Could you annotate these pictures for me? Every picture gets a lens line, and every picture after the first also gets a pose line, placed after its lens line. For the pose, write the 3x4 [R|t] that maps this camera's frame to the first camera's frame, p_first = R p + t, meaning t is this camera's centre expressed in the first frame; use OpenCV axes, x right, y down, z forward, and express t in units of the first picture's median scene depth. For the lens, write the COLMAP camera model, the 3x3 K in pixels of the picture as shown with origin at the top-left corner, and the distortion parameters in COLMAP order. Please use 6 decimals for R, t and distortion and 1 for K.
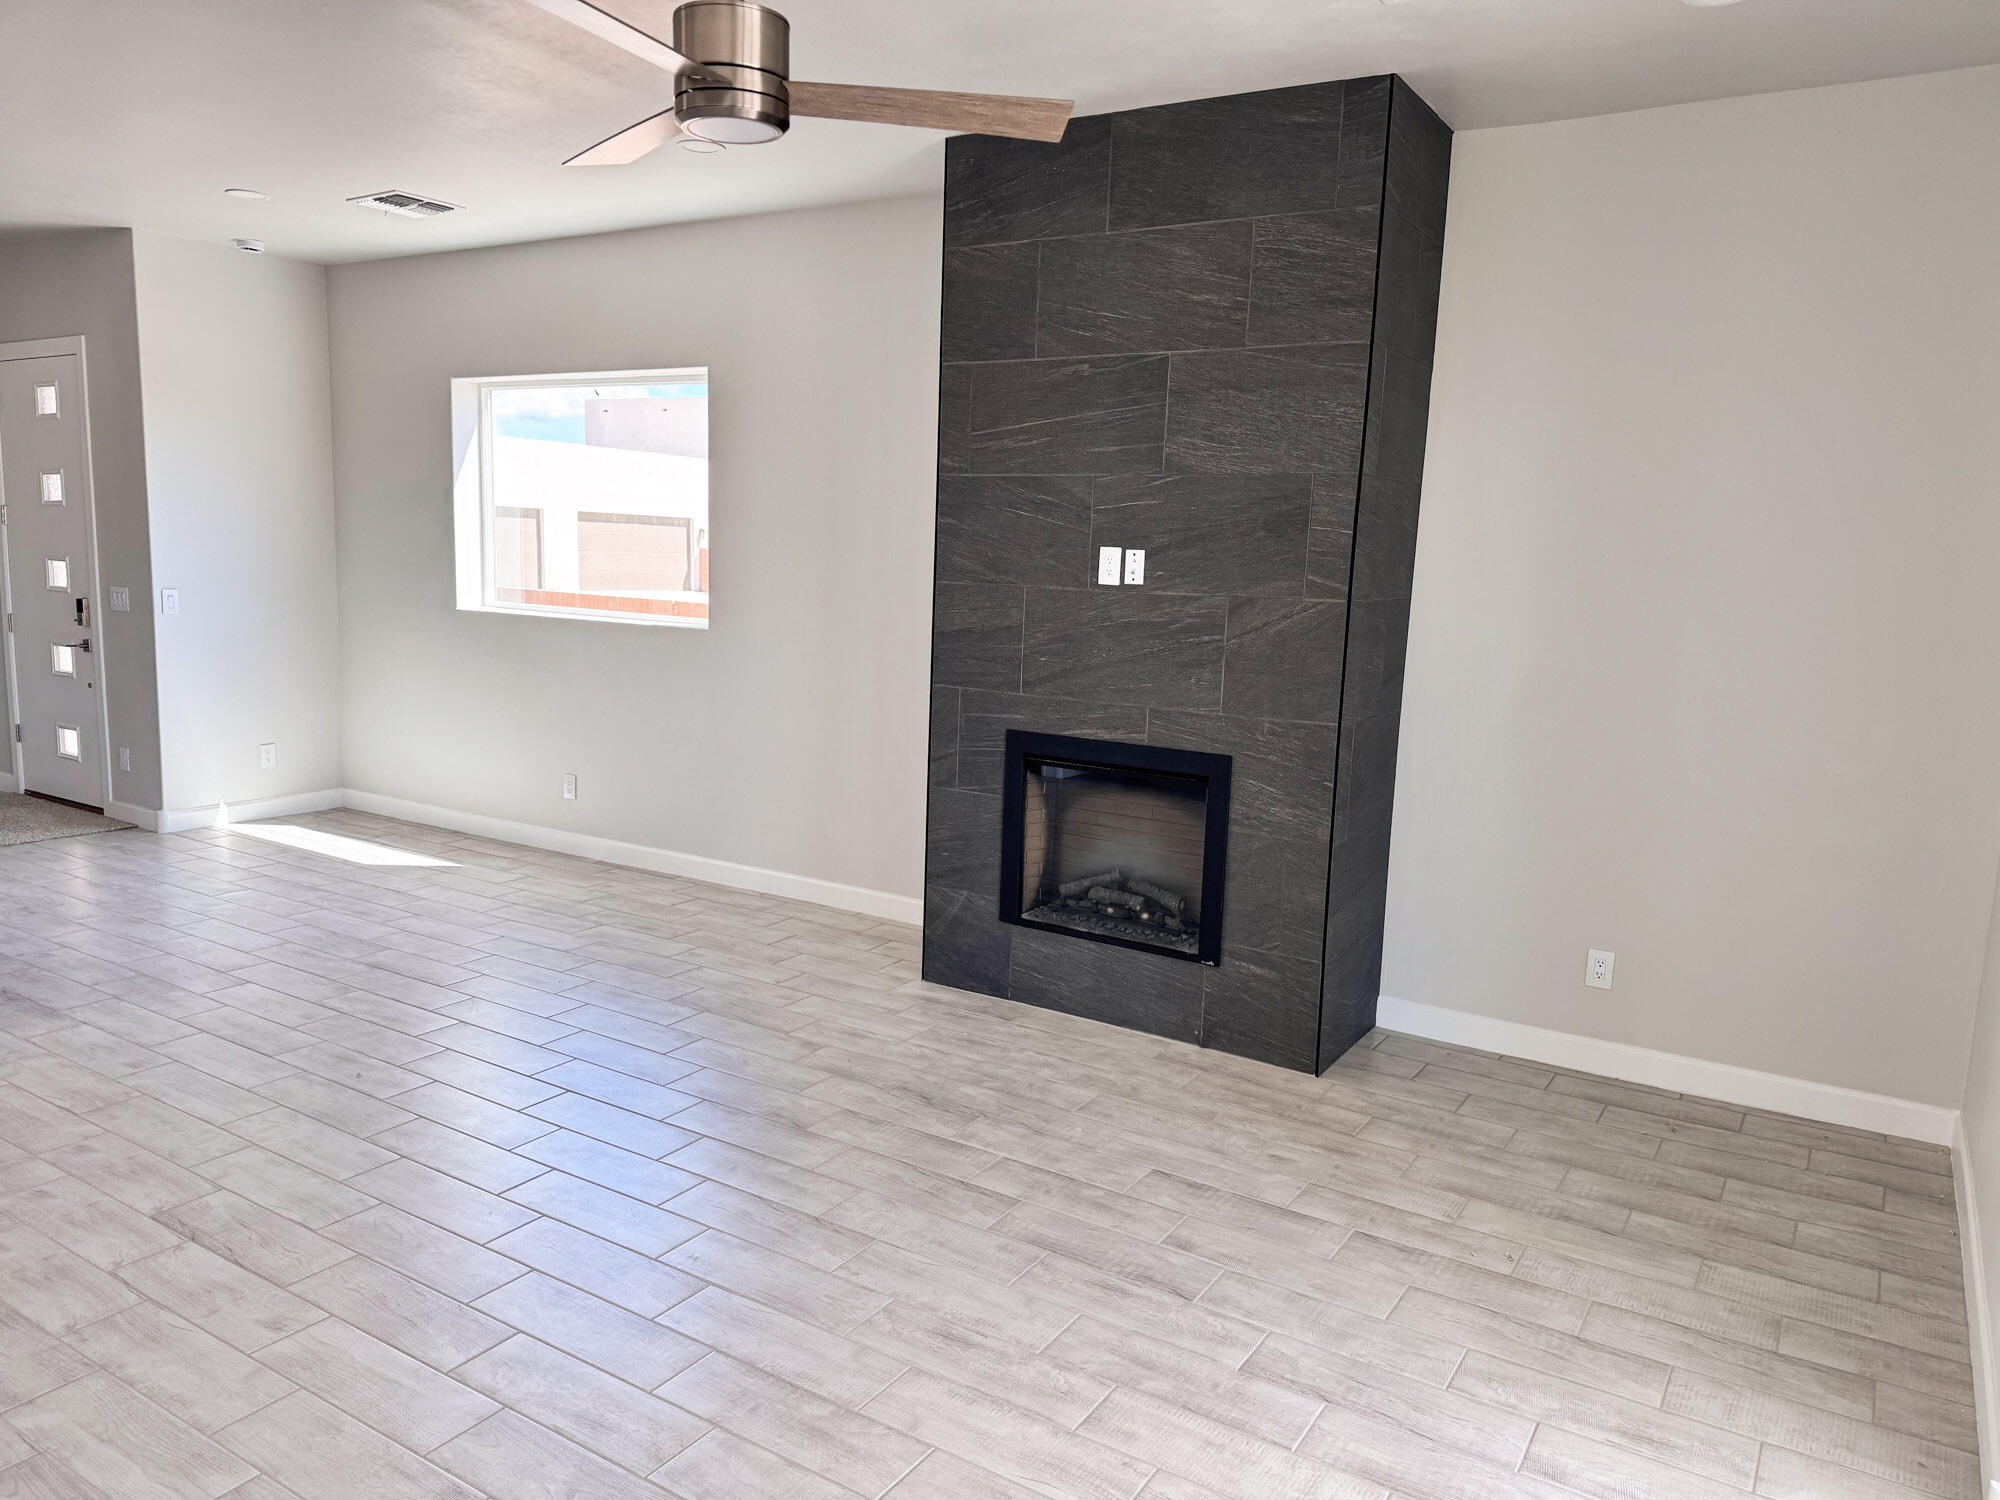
lens RADIAL K [[1384.6, 0, 1000.0], [0, 1384.6, 750.0], [0, 0, 1]] dist [0.062110, -0.085527]
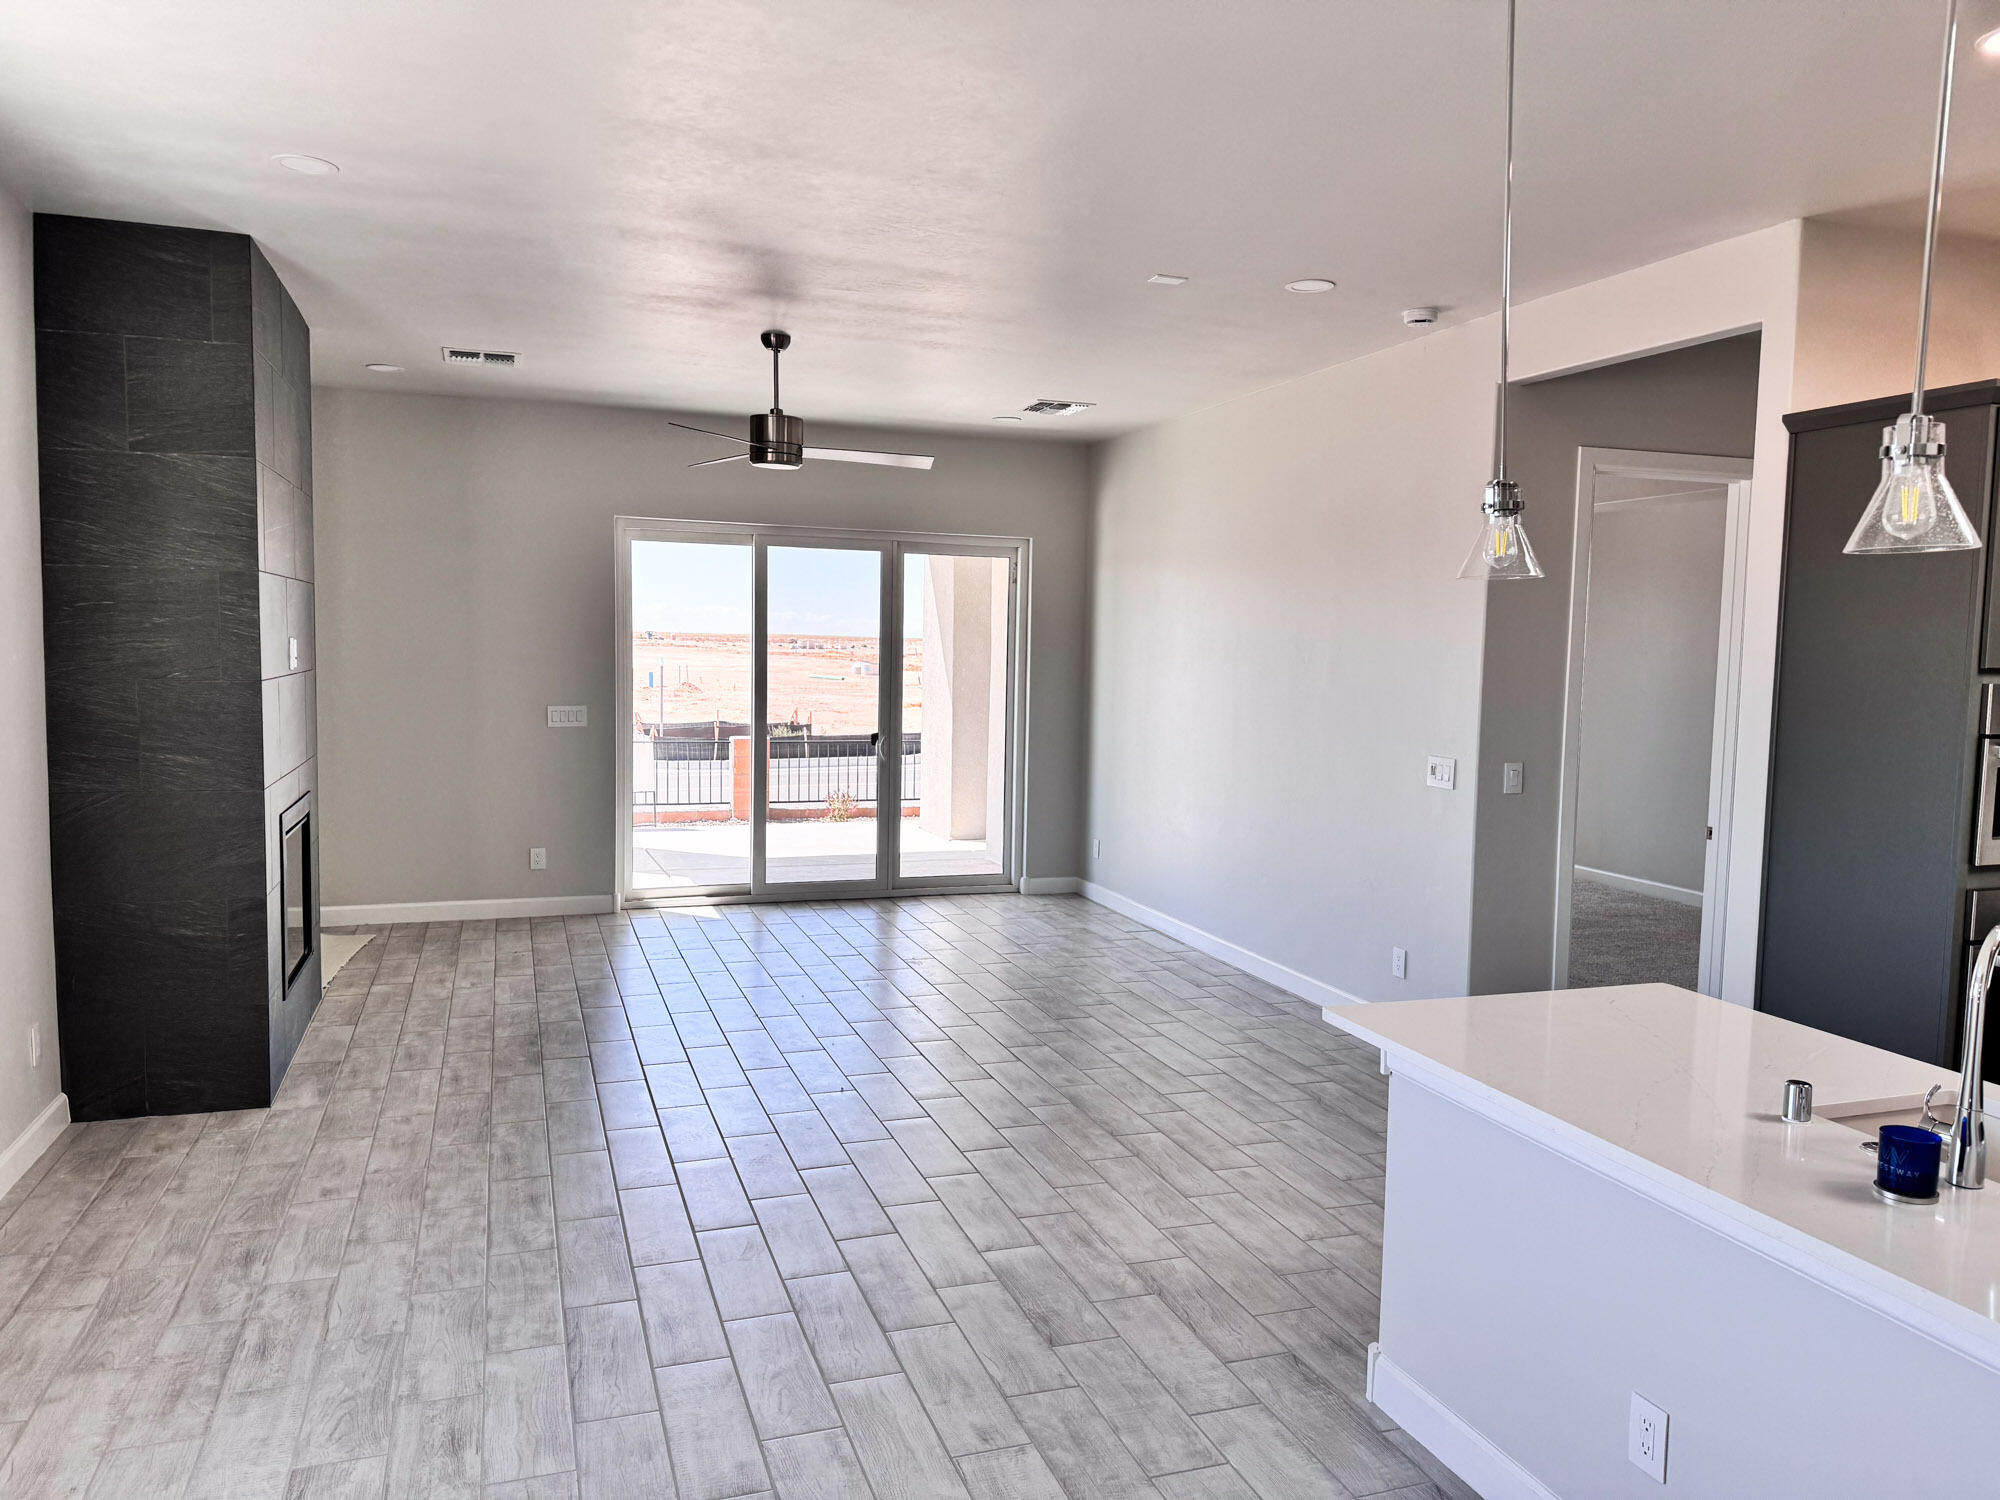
lens RADIAL K [[1384.6, 0, 1000.0], [0, 1384.6, 750.0], [0, 0, 1]] dist [0.062110, -0.085527]
pose [[-0.775555, -0.105083, 0.622473, -0.982629], [0.043176, 0.974909, 0.218375, -0.249023], [-0.629802, 0.196237, -0.751559, 1.325122]]
